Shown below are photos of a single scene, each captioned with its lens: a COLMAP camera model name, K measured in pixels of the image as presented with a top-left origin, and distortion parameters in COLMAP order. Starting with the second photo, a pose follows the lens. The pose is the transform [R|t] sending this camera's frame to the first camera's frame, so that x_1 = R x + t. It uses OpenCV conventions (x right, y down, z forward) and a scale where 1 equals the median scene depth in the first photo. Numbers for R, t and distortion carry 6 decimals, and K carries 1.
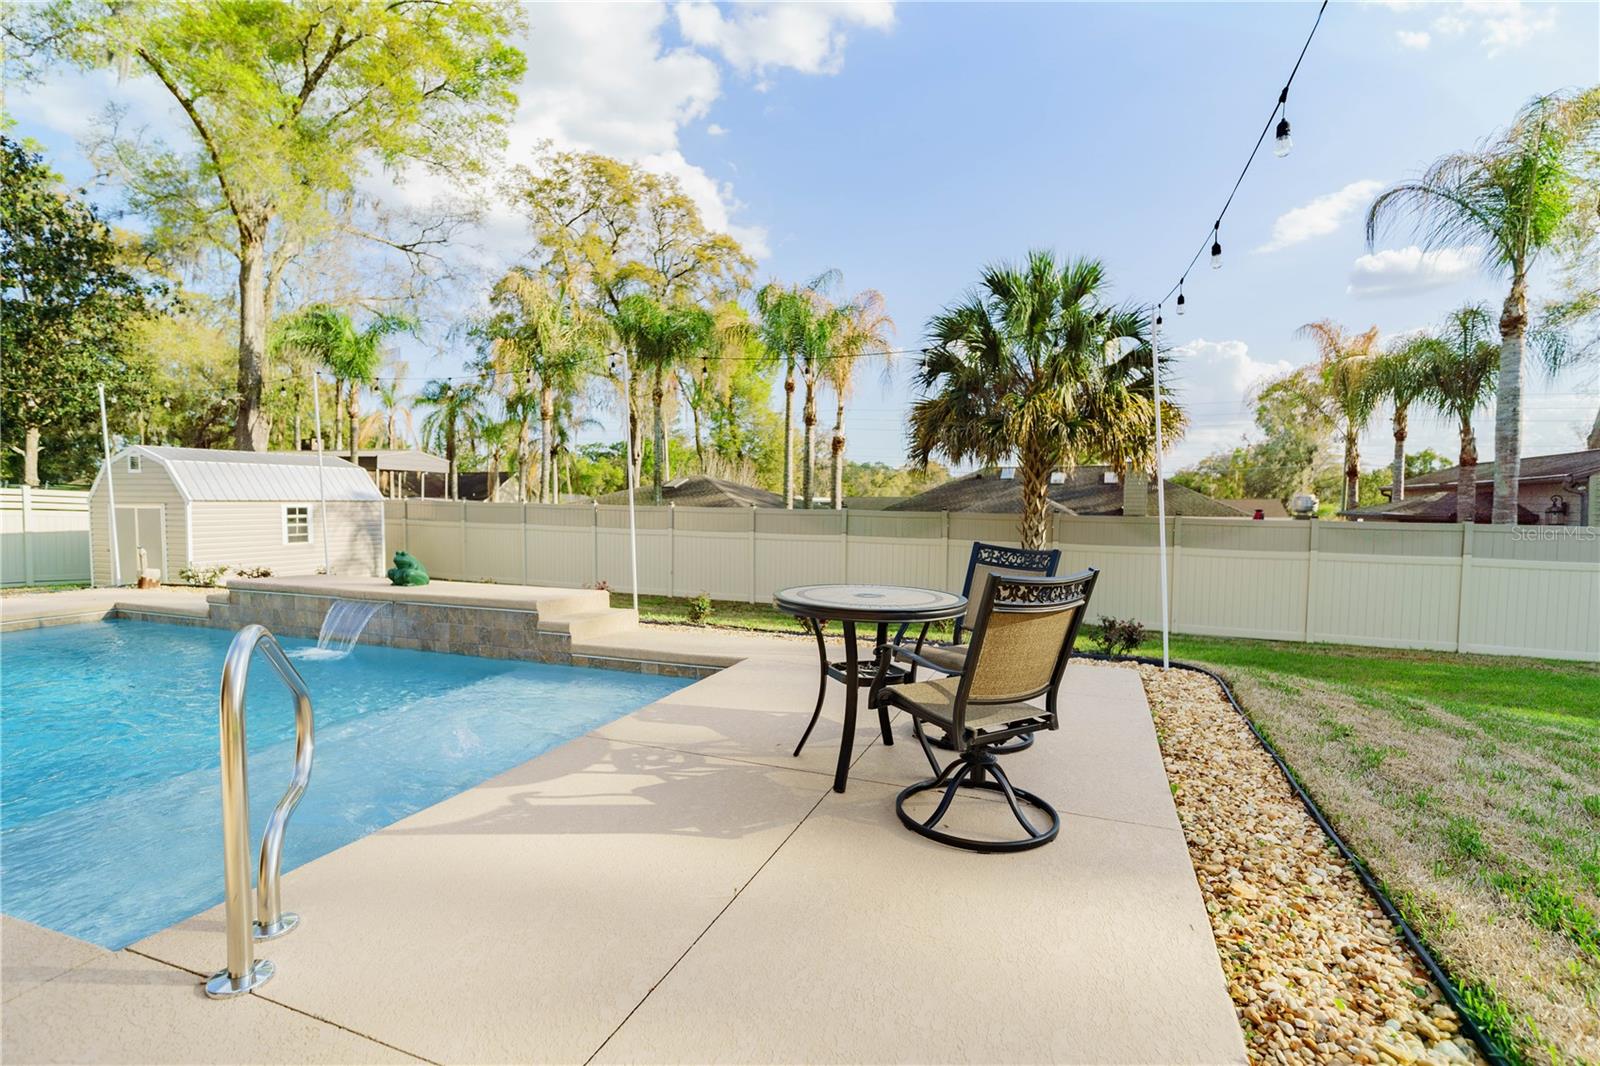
lens RADIAL K [[758.1, 0, 795.6], [0, 758.1, 534.6], [0, 0, 1]] dist [-0.020180, 0.009191]
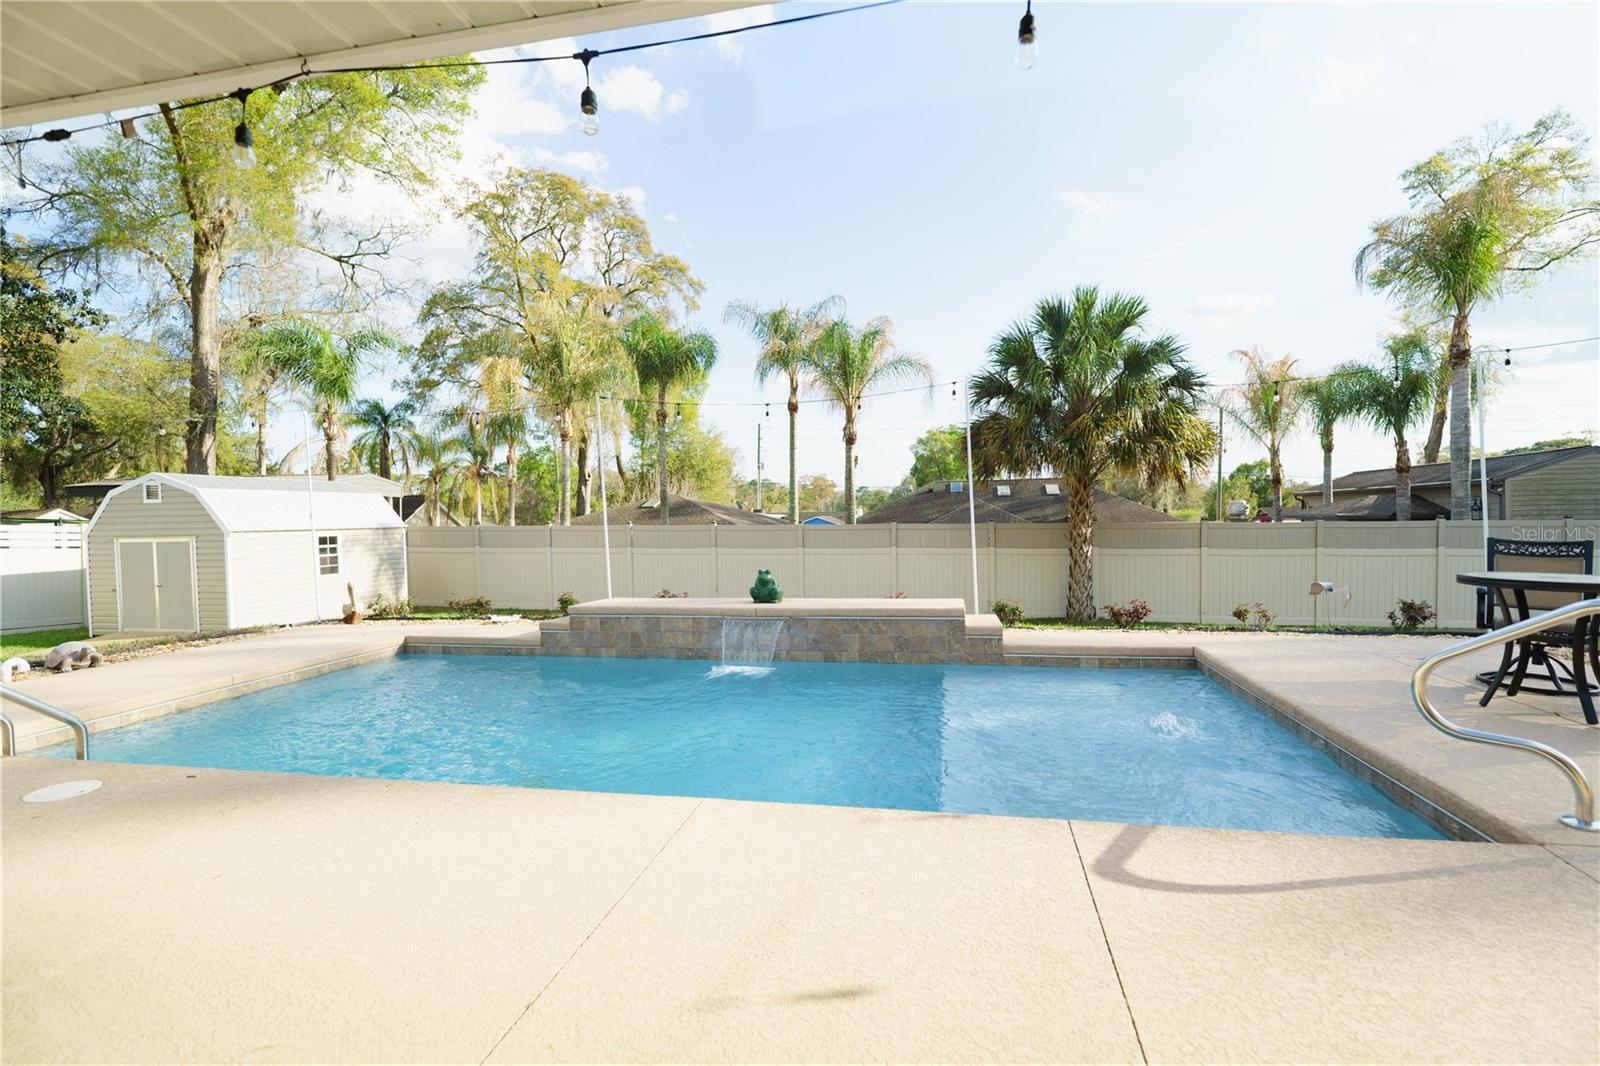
lens RADIAL K [[758.1, 0, 802.1], [0, 758.1, 530.5], [0, 0, 1]] dist [-0.020180, 0.009191]
pose [[0.986237, -0.027918, 0.162961, -0.207589], [0.032351, 0.999173, -0.024615, -0.001645], [-0.162139, 0.029549, 0.986325, -0.014213]]
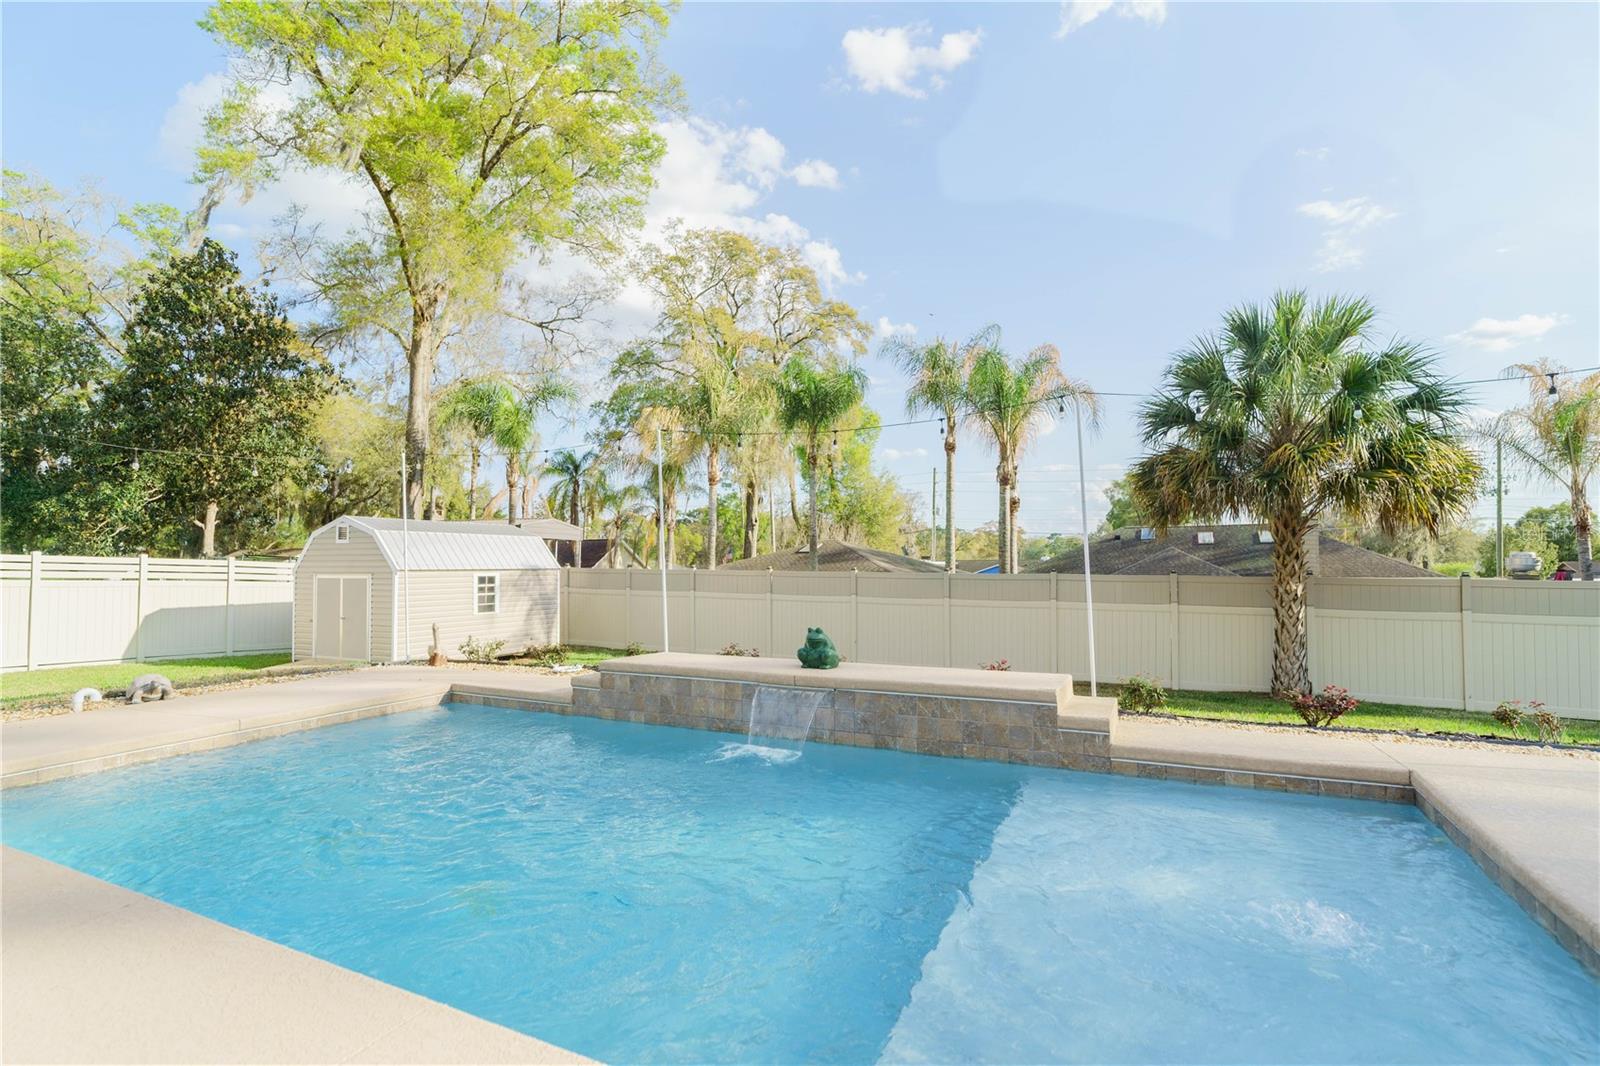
lens RADIAL K [[758.1, 0, 797.3], [0, 758.1, 530.0], [0, 0, 1]] dist [-0.020180, 0.009191]
pose [[0.996245, -0.014163, -0.085412, -0.151444], [0.006337, 0.995812, -0.091205, -0.003445], [0.086346, 0.090321, 0.992163, 0.041381]]
